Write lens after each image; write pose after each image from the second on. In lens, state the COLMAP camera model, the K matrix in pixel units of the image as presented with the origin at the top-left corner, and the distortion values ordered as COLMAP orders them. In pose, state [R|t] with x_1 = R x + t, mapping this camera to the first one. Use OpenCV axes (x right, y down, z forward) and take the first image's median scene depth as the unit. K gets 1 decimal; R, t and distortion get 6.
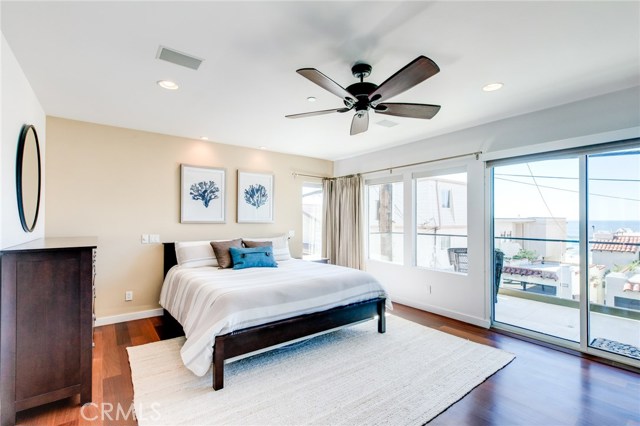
lens RADIAL K [[288.9, 0, 322.9], [0, 288.9, 222.5], [0, 0, 1]] dist [0.009119, -0.002473]
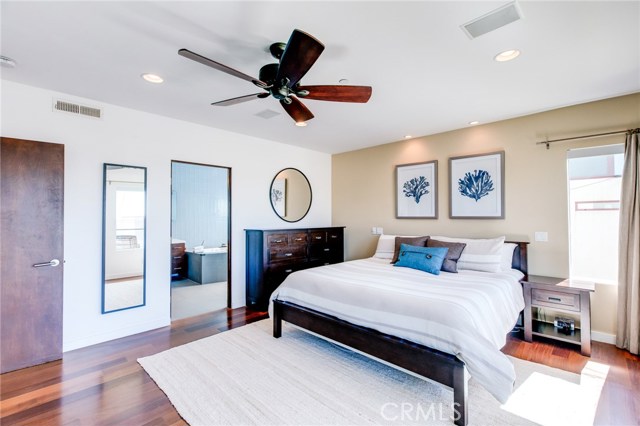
lens RADIAL K [[288.9, 0, 318.6], [0, 288.9, 210.2], [0, 0, 1]] dist [0.009119, -0.002473]
pose [[0.153086, -0.017092, -0.988065, 0.546927], [-0.000328, 0.999849, -0.017346, -0.009794], [0.988213, 0.002980, 0.153057, 0.502572]]
